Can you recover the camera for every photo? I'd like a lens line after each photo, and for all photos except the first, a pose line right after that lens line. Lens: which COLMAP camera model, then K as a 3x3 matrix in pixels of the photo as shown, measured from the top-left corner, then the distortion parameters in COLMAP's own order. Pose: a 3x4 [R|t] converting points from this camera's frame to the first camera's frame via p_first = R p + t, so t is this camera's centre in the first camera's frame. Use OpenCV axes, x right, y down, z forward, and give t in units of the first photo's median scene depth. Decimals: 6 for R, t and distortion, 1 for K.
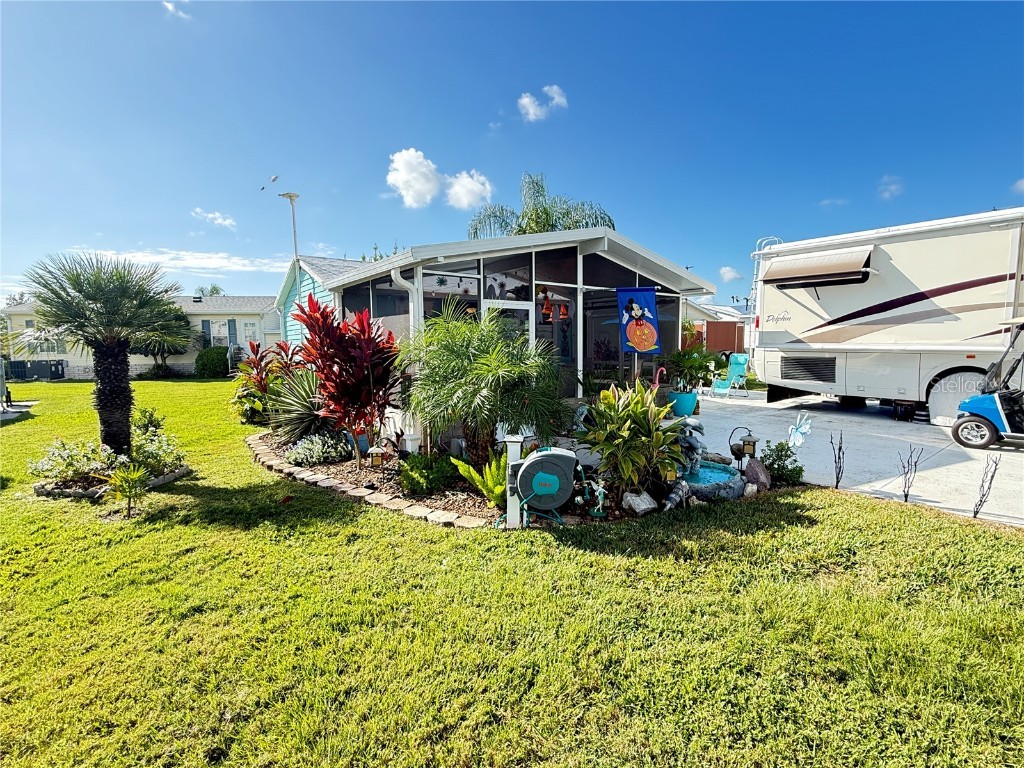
lens RADIAL K [[472.7, 0, 509.1], [0, 472.7, 383.5], [0, 0, 1]] dist [-0.005403, 0.000083]
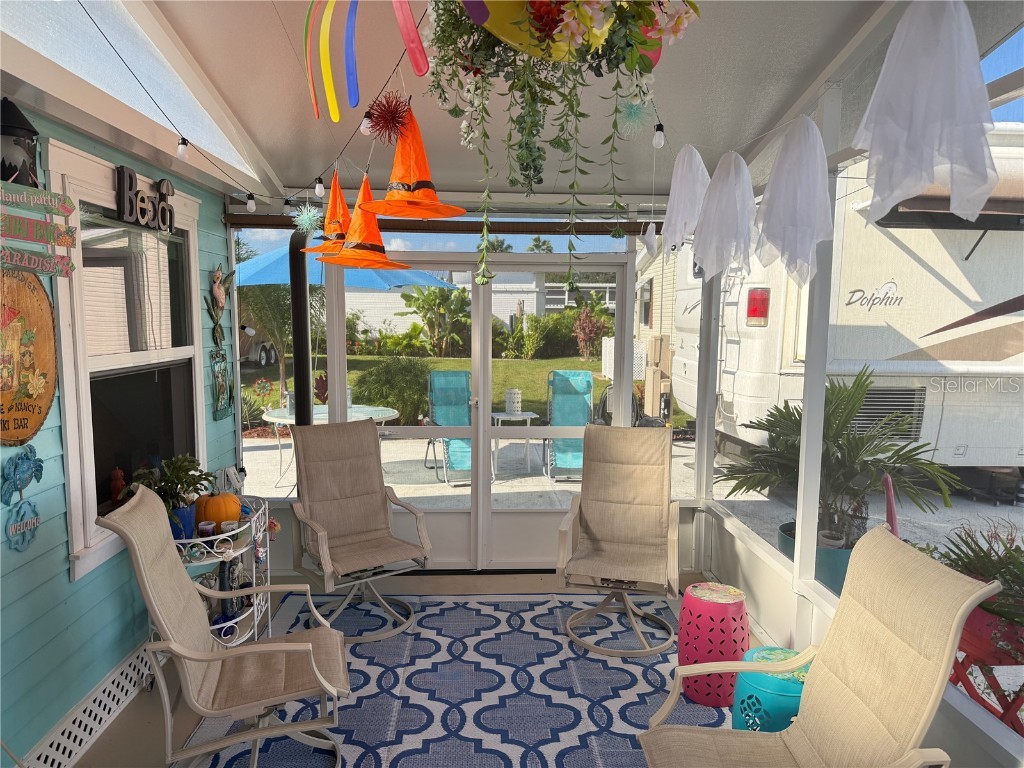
lens RADIAL K [[720.0, 0, 512.0], [0, 720.0, 384.0], [0, 0, 1]] dist [0.000453, -0.003105]
pose [[0.574331, -0.062139, 0.816261, -0.194040], [0.057137, 0.997726, 0.035751, -0.162932], [-0.816627, 0.026106, 0.576576, 1.404610]]
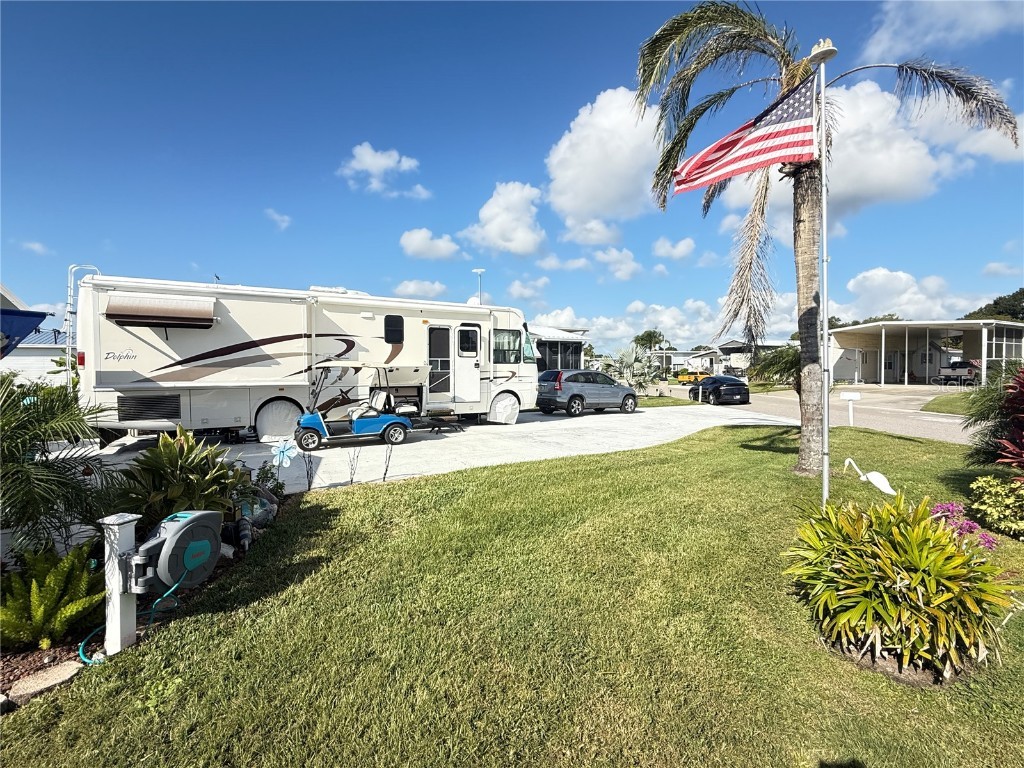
lens RADIAL K [[472.7, 0, 509.1], [0, 472.7, 383.5], [0, 0, 1]] dist [-0.005403, 0.000083]
pose [[0.113639, -0.018971, 0.993341, -0.425669], [0.099197, 0.995038, 0.007655, -0.022775], [-0.988558, 0.097667, 0.114957, 0.210903]]
